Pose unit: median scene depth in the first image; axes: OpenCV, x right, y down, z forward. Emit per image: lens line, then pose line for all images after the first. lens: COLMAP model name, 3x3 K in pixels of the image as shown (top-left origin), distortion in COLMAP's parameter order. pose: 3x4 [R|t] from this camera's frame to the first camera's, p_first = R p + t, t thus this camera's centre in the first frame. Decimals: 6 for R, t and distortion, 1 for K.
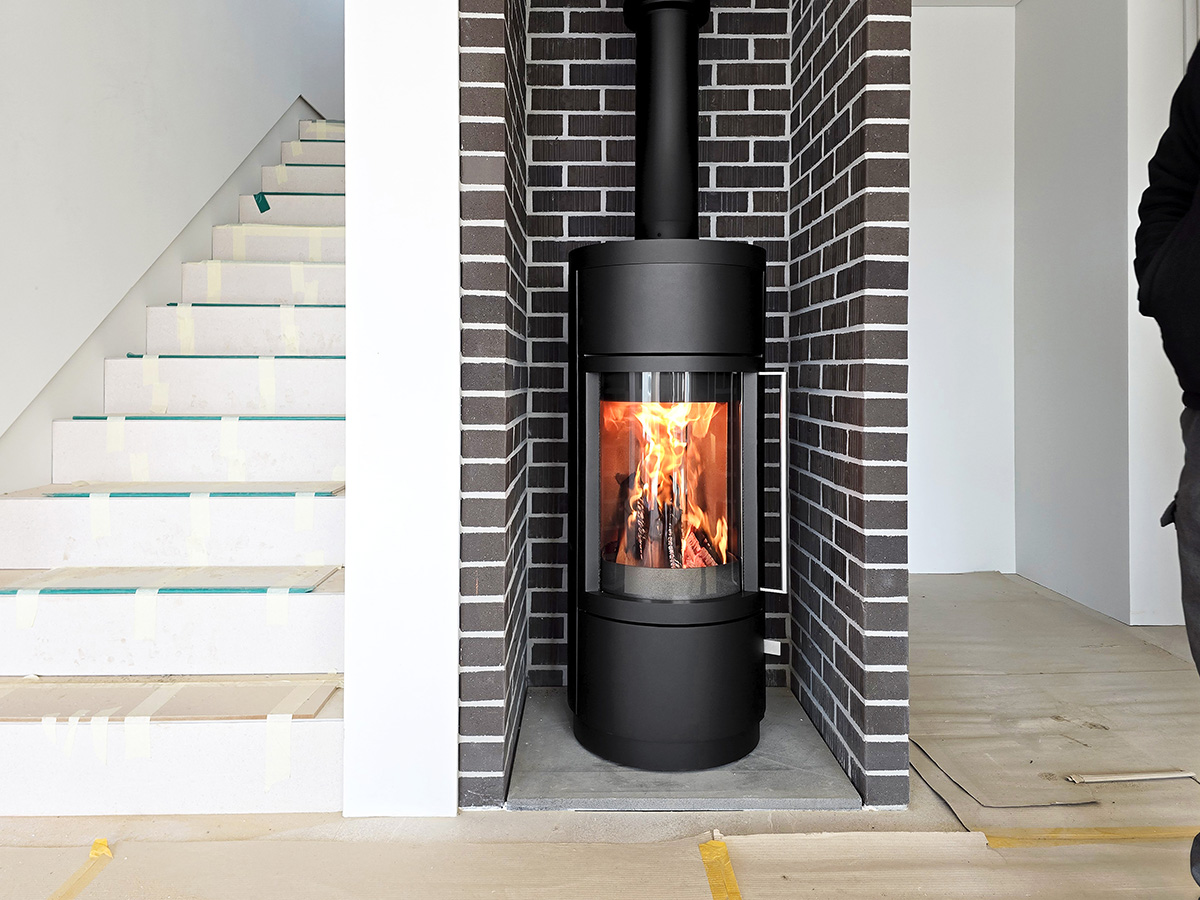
lens RADIAL K [[984.8, 0, 602.8], [0, 984.8, 425.0], [0, 0, 1]] dist [0.027394, -0.002845]
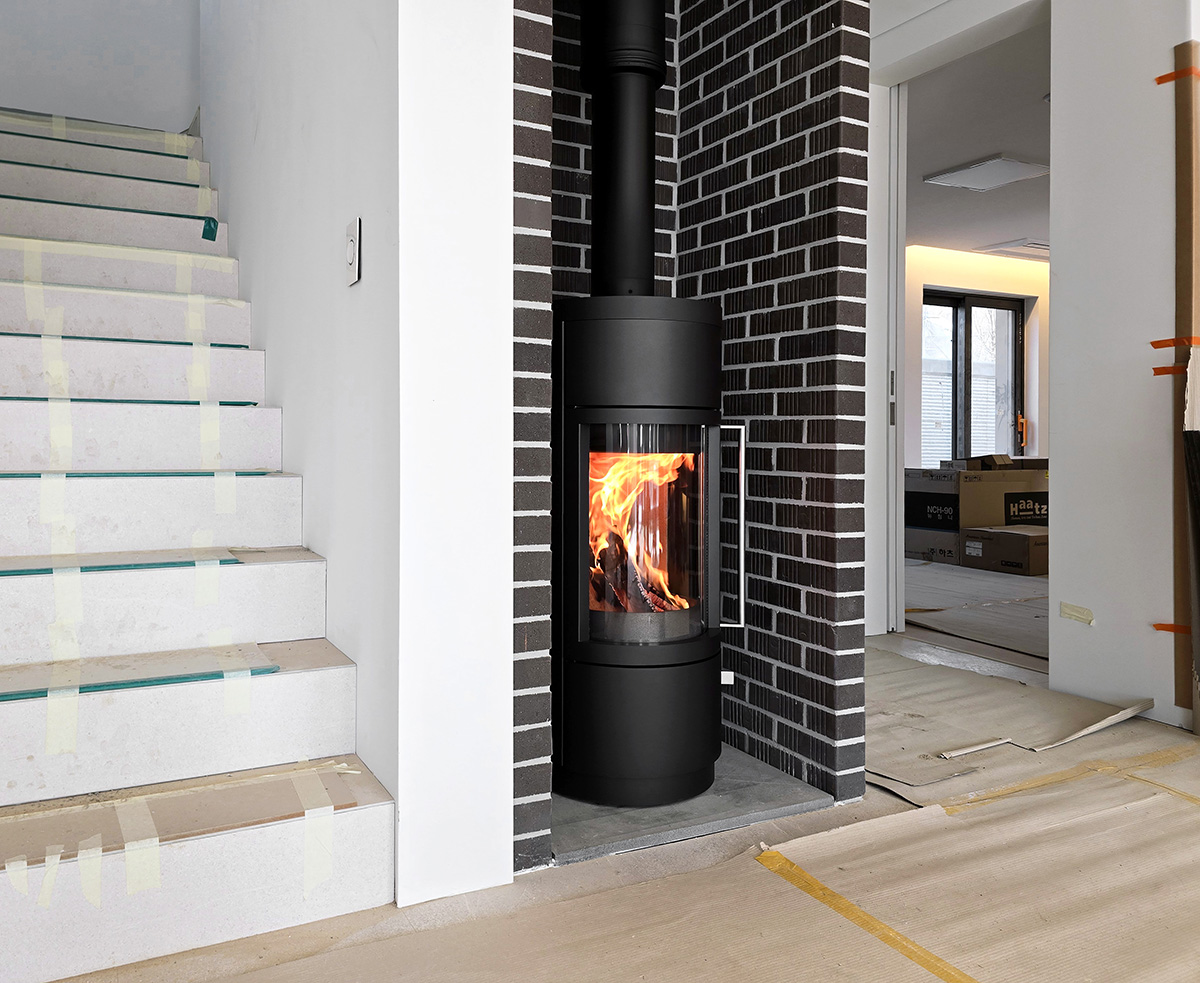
lens RADIAL K [[1011.8, 0, 581.5], [0, 1011.8, 489.7], [0, 0, 1]] dist [0.032665, -0.005000]
pose [[0.882364, -0.017845, 0.470229, -0.536015], [0.014303, 0.999836, 0.011104, 0.002439], [-0.470350, -0.003072, 0.882475, 0.092075]]
